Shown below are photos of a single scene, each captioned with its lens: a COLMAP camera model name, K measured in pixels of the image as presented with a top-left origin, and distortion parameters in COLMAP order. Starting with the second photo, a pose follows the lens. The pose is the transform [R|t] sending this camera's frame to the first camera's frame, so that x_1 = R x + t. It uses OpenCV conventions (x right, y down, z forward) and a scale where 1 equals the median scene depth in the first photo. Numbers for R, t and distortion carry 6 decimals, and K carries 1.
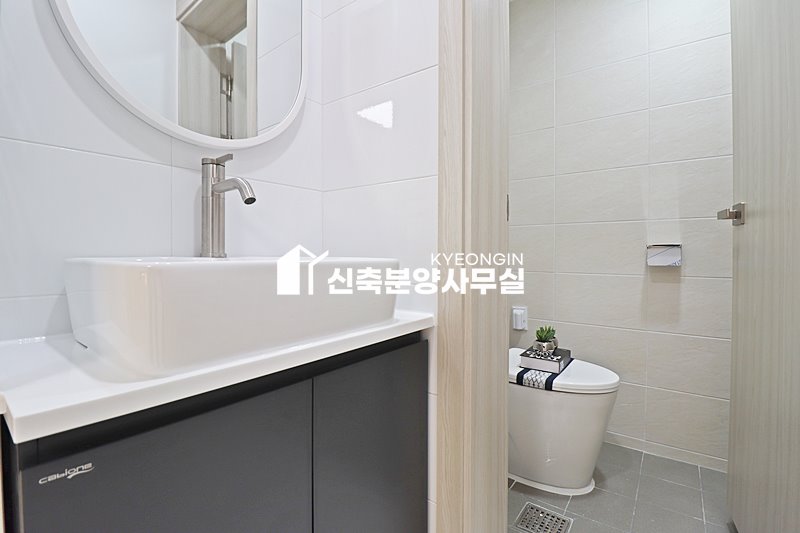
lens RADIAL K [[369.0, 0, 399.4], [0, 369.0, 264.9], [0, 0, 1]] dist [-0.002478, -0.011562]
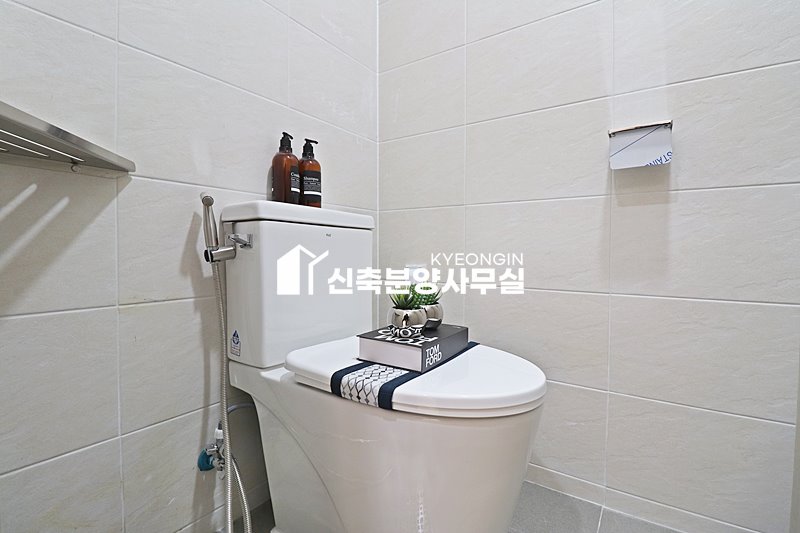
lens RADIAL K [[369.0, 0, 399.0], [0, 369.0, 263.5], [0, 0, 1]] dist [-0.002478, -0.011562]
pose [[0.999264, 0.001171, 0.038353, 0.350397], [-0.001512, 0.999960, 0.008854, 0.137162], [-0.038341, -0.008905, 0.999225, 0.478550]]
